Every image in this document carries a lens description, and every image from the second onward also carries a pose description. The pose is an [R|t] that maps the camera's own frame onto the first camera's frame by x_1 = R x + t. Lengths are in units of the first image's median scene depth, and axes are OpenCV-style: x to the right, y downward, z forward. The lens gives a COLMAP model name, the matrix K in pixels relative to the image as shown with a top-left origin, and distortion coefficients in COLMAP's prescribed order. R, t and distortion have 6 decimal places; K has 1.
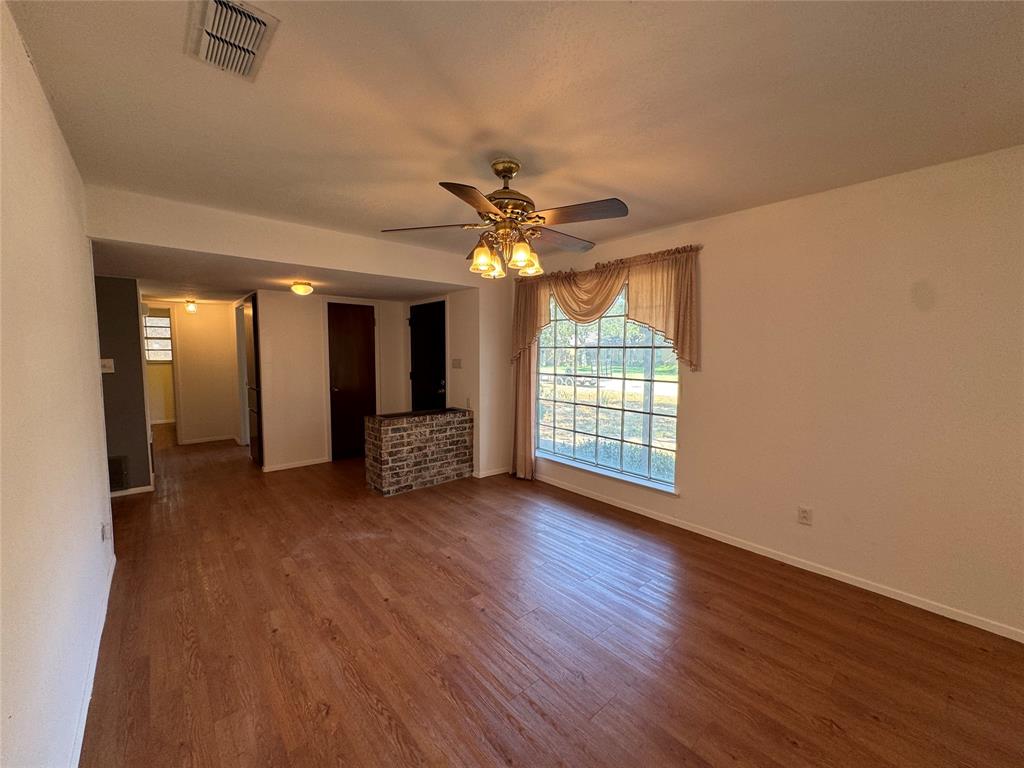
lens RADIAL K [[408.8, 0, 511.6], [0, 408.8, 385.8], [0, 0, 1]] dist [-0.003294, 0.000179]
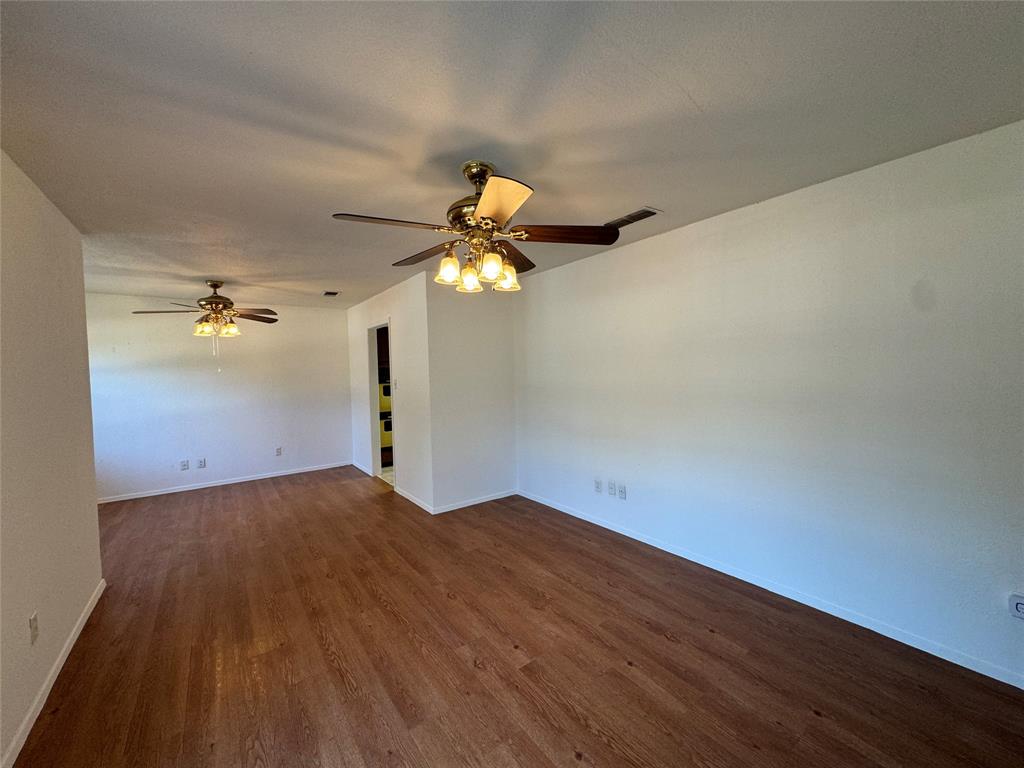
lens RADIAL K [[408.8, 0, 512.5], [0, 408.8, 385.4], [0, 0, 1]] dist [-0.003294, 0.000179]
pose [[-0.996159, 0.015821, 0.086117, -0.086446], [0.026602, 0.991734, 0.125525, -0.094040], [-0.083420, 0.127334, -0.988346, 1.051824]]
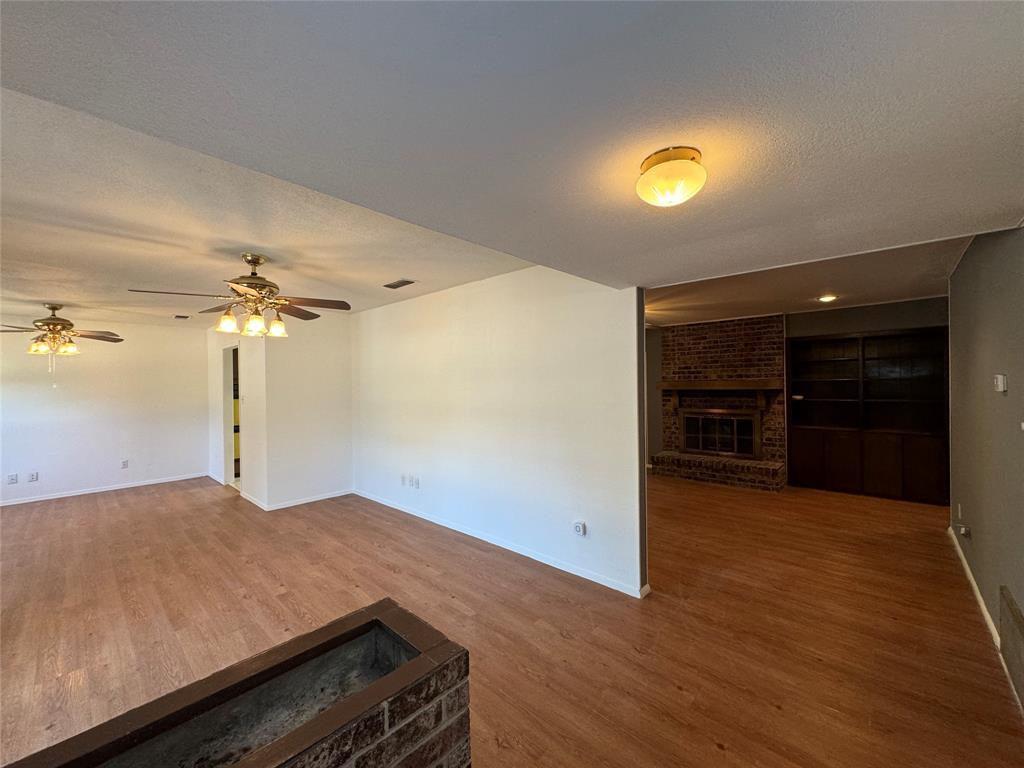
lens RADIAL K [[408.8, 0, 513.9], [0, 408.8, 384.6], [0, 0, 1]] dist [-0.003294, 0.000179]
pose [[-0.993710, 0.008375, -0.111674, -0.387869], [-0.001625, 0.996016, 0.089158, -0.128681], [0.111976, 0.088778, -0.989737, 1.335001]]
